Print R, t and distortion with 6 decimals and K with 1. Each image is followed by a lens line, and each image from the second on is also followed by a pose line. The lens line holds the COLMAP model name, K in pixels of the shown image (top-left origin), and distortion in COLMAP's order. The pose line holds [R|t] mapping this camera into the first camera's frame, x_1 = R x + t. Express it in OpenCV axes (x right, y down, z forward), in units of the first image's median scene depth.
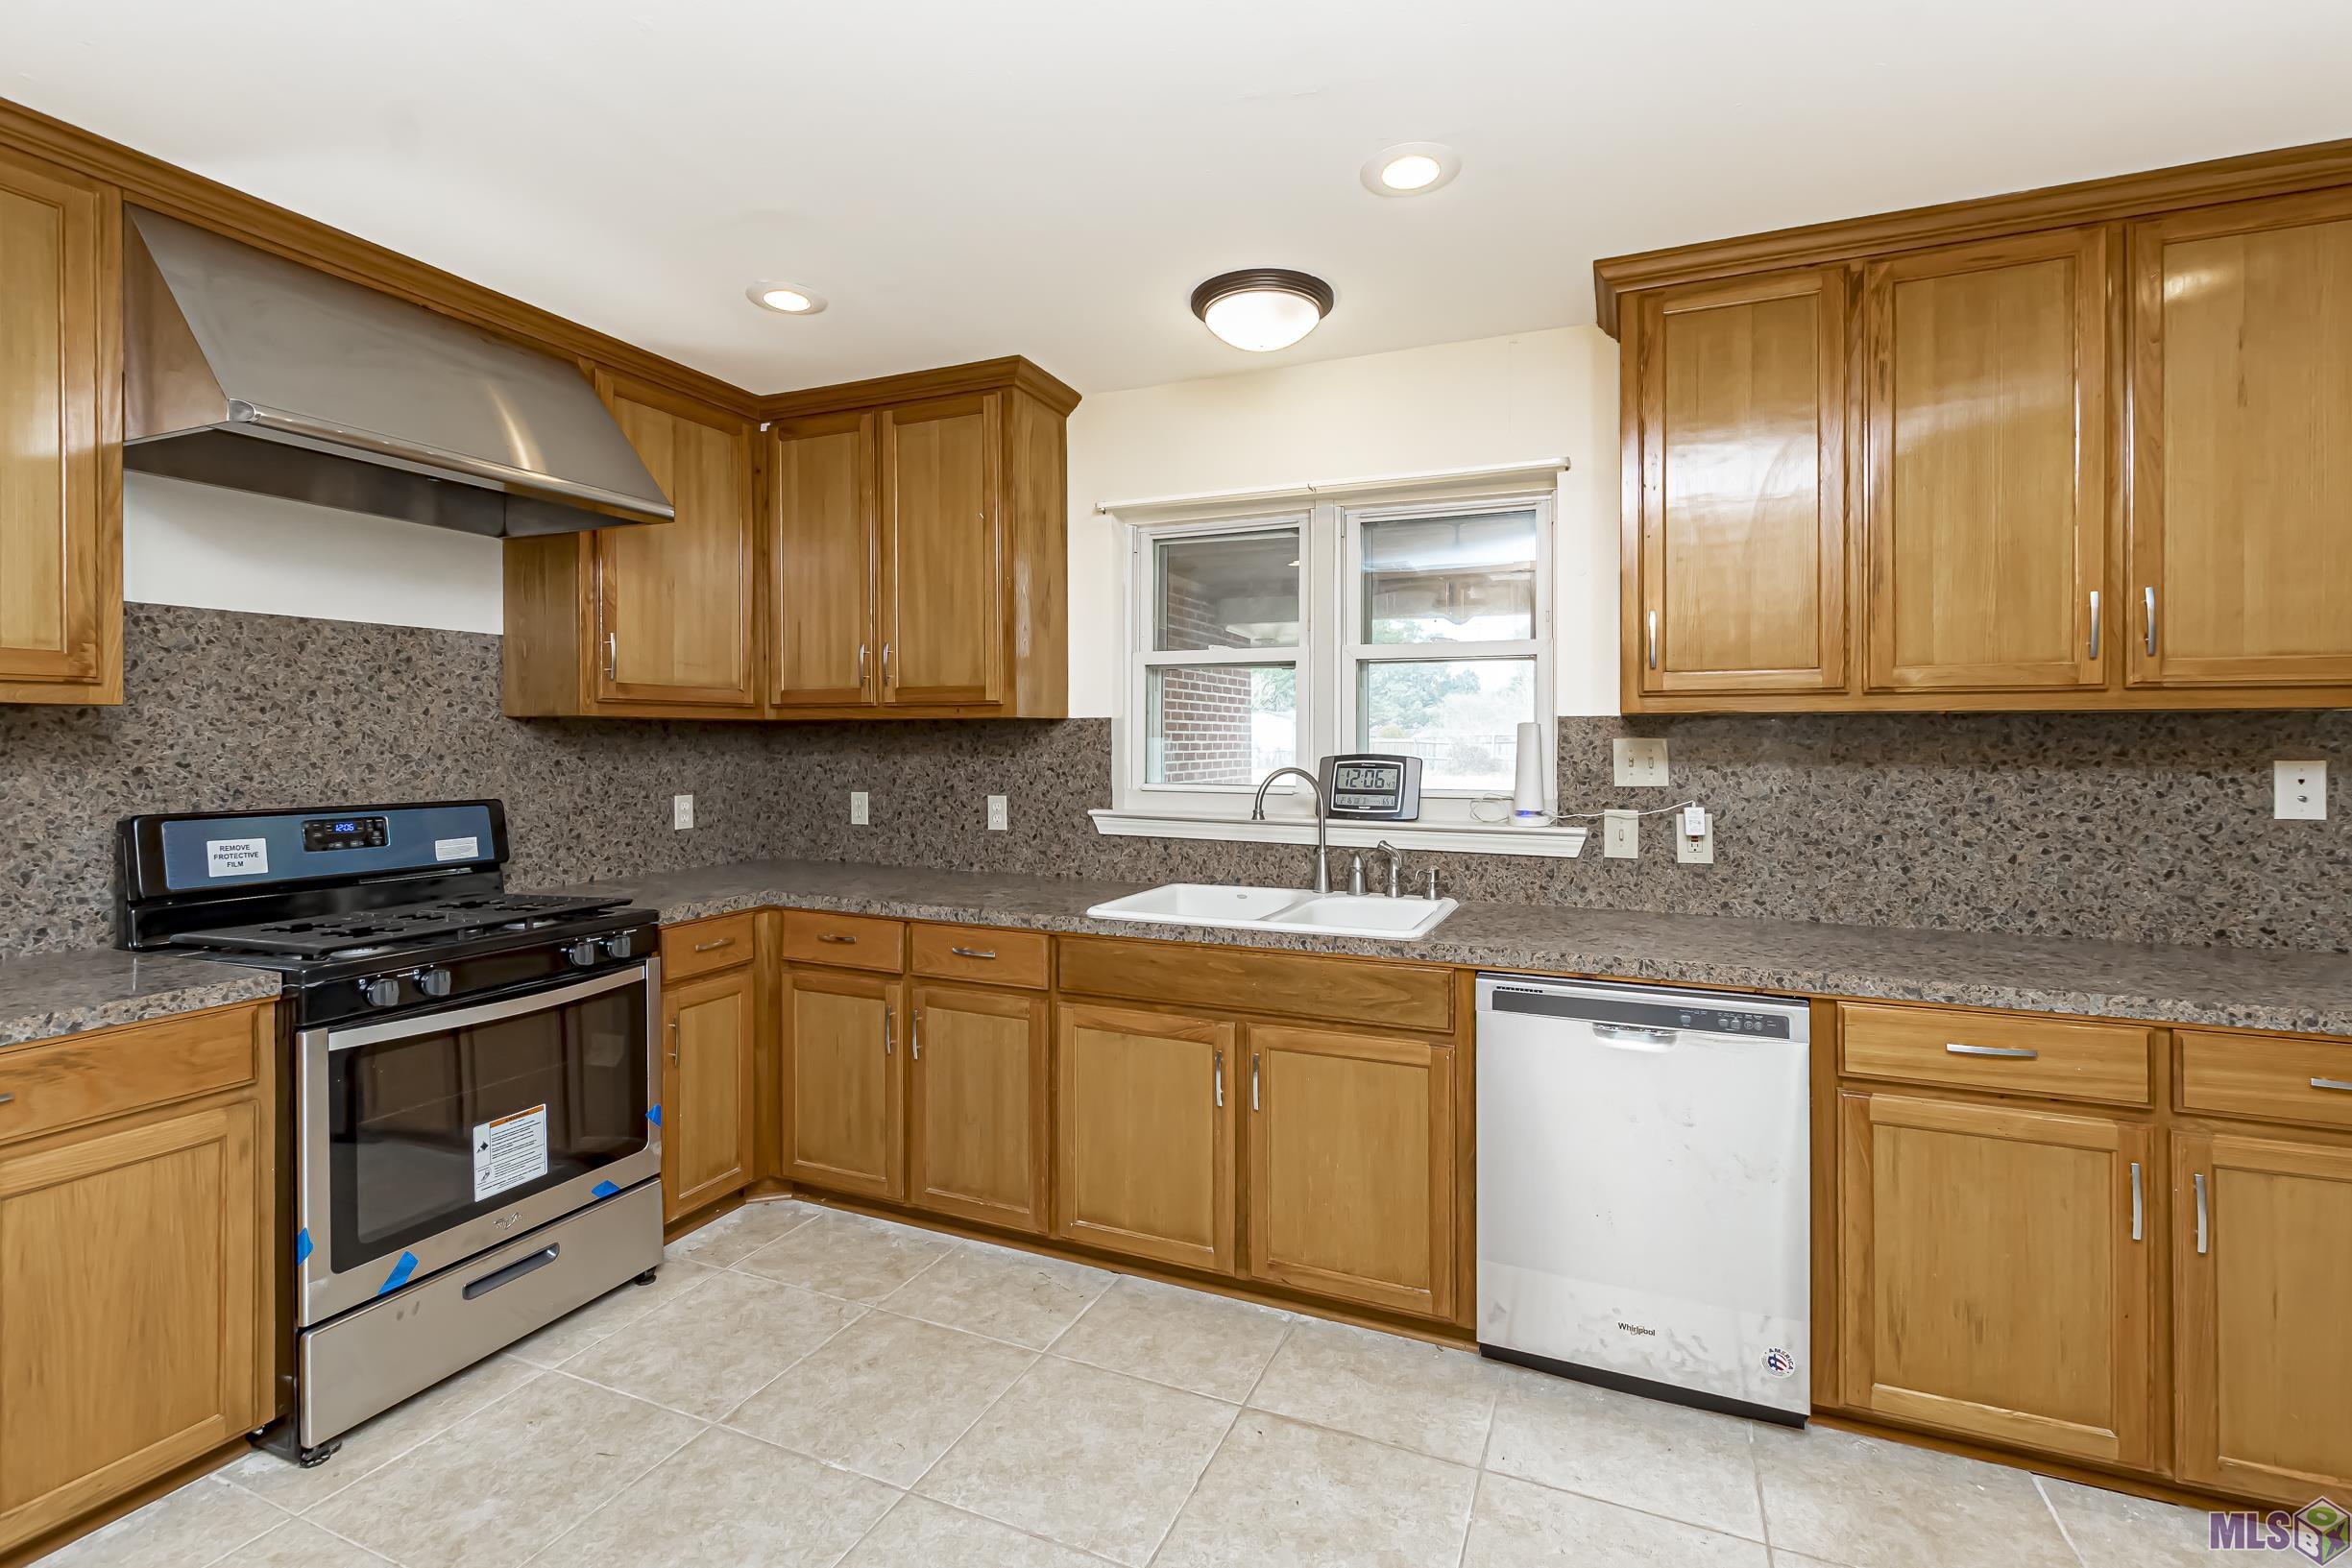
lens RADIAL K [[1055.9, 0, 1200.9], [0, 1055.9, 744.8], [0, 0, 1]] dist [-0.000694, 0.000099]
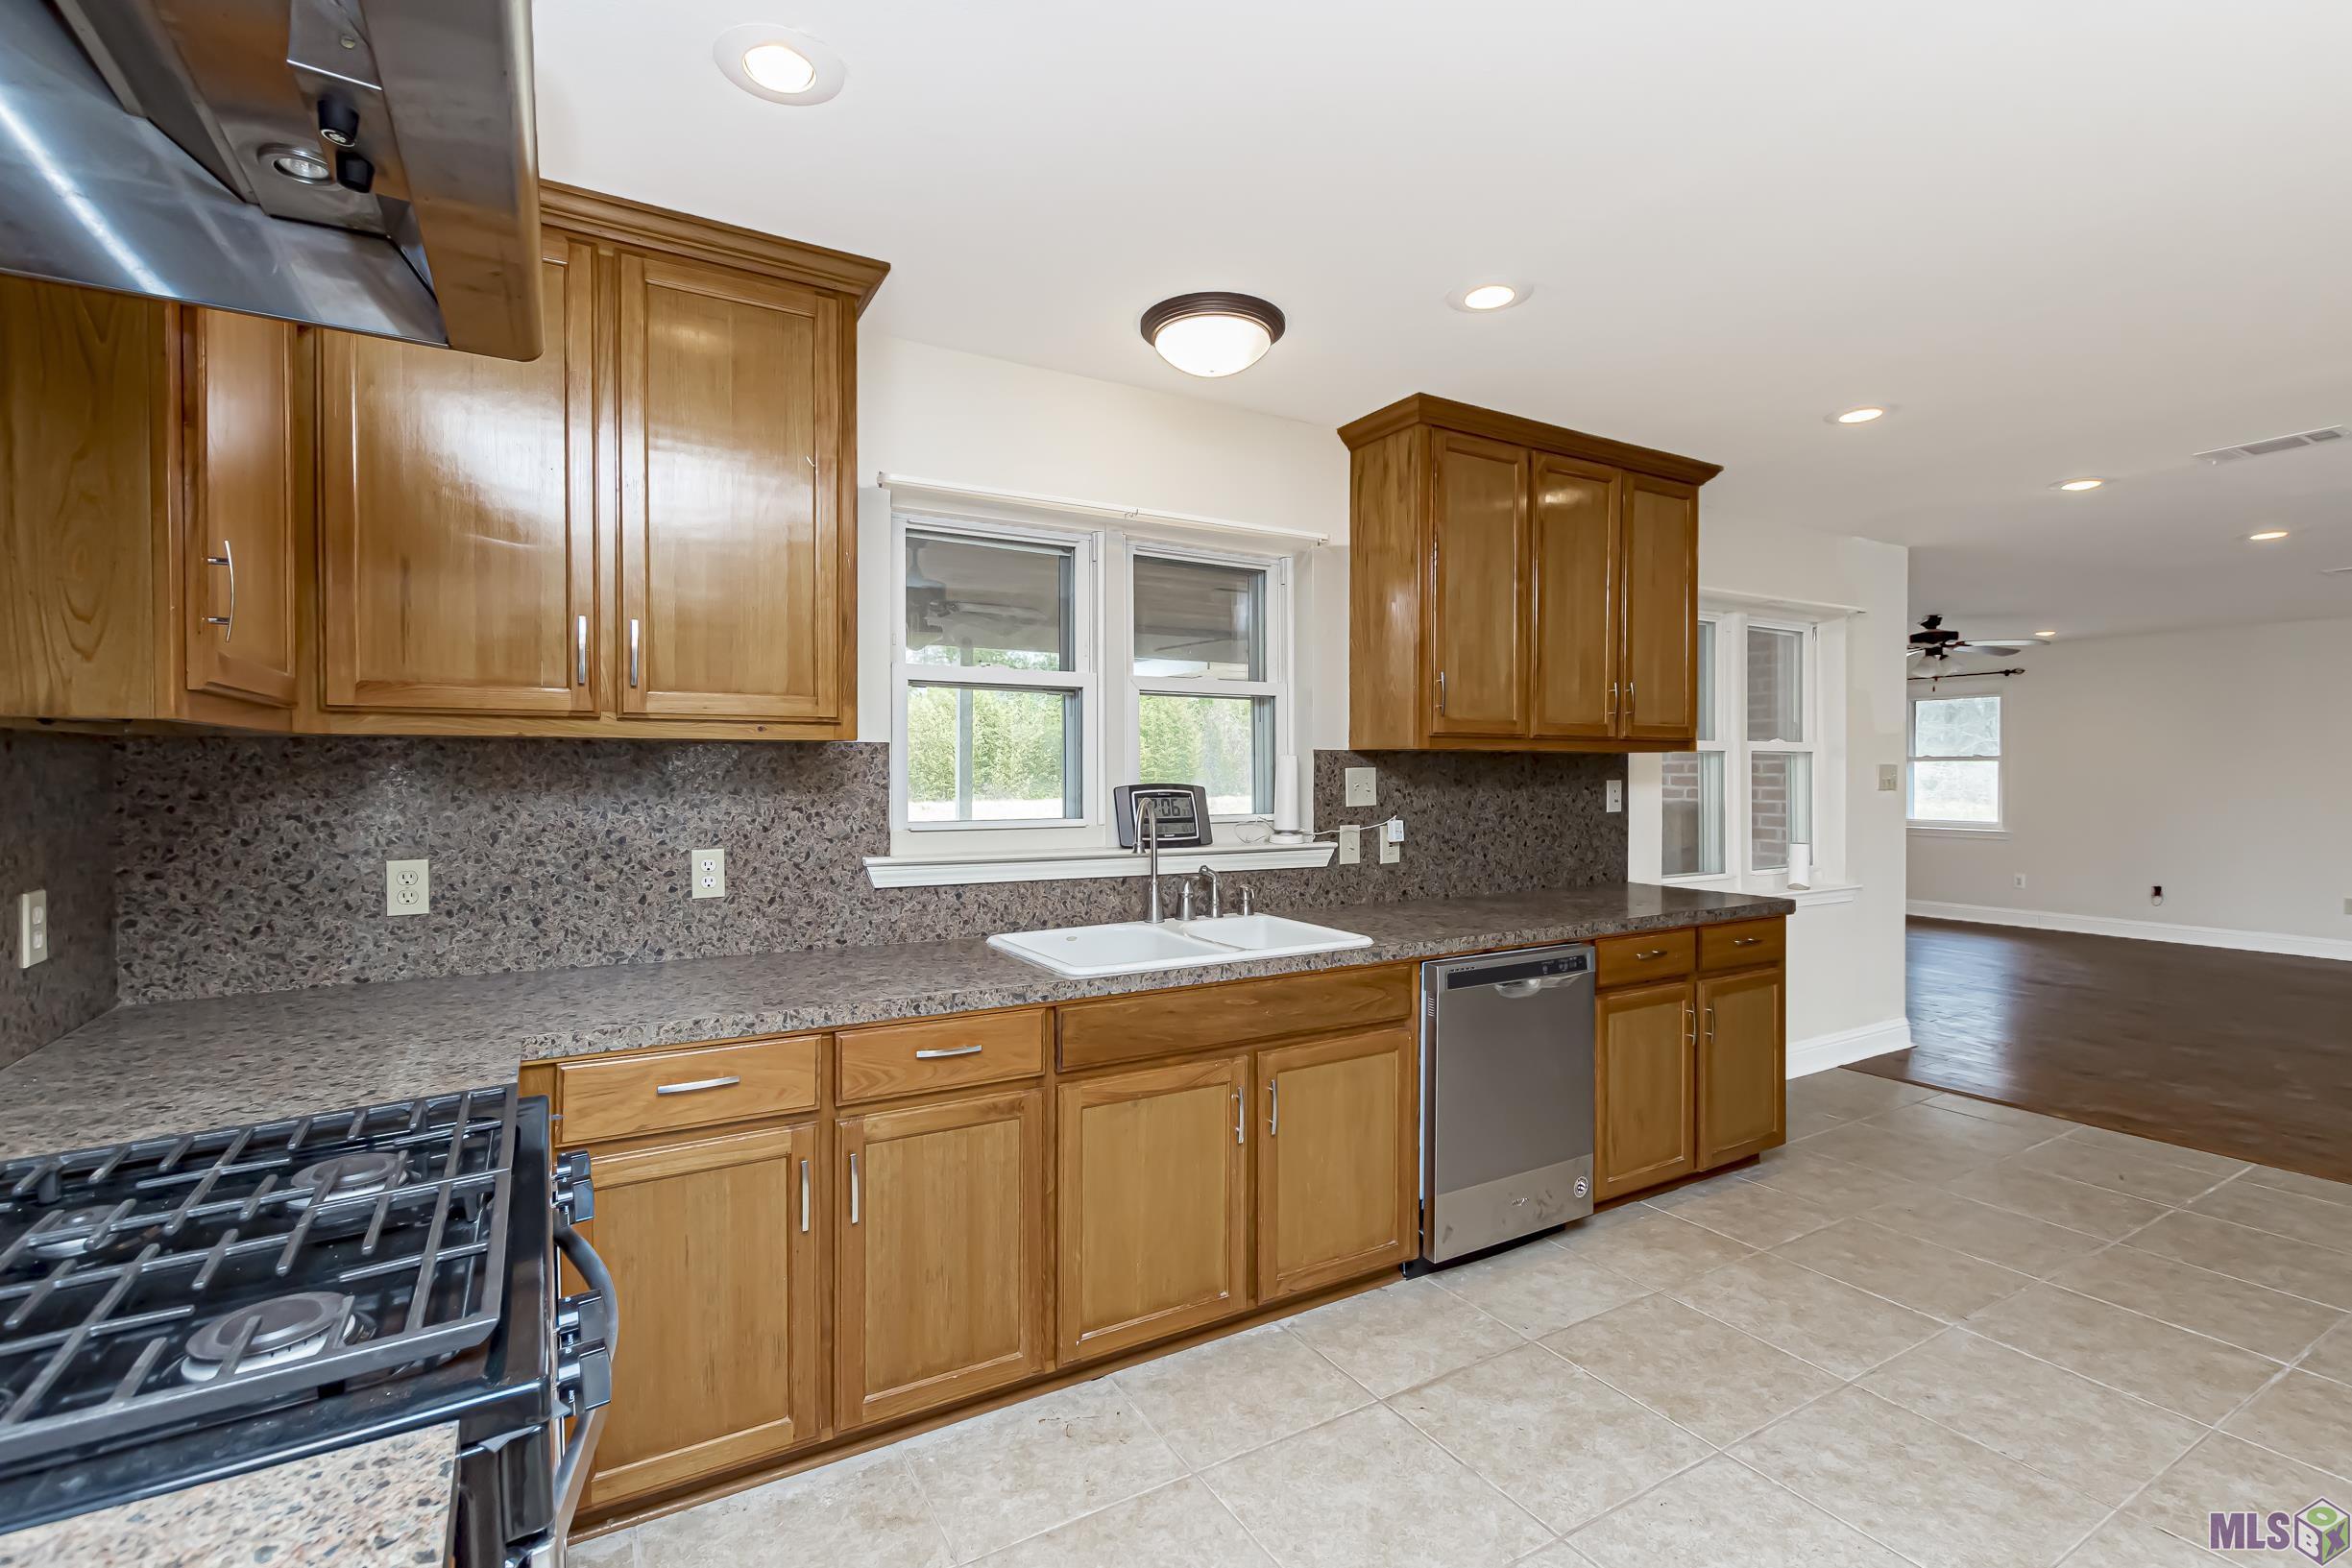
lens RADIAL K [[1043.6, 0, 1176.0], [0, 1043.6, 784.0], [0, 0, 1]] dist [0.001880, -0.000034]
pose [[0.604232, -0.012676, 0.796708, -0.715985], [0.003573, 0.999907, 0.013199, -0.004386], [-0.796801, -0.005128, 0.604221, 0.421226]]
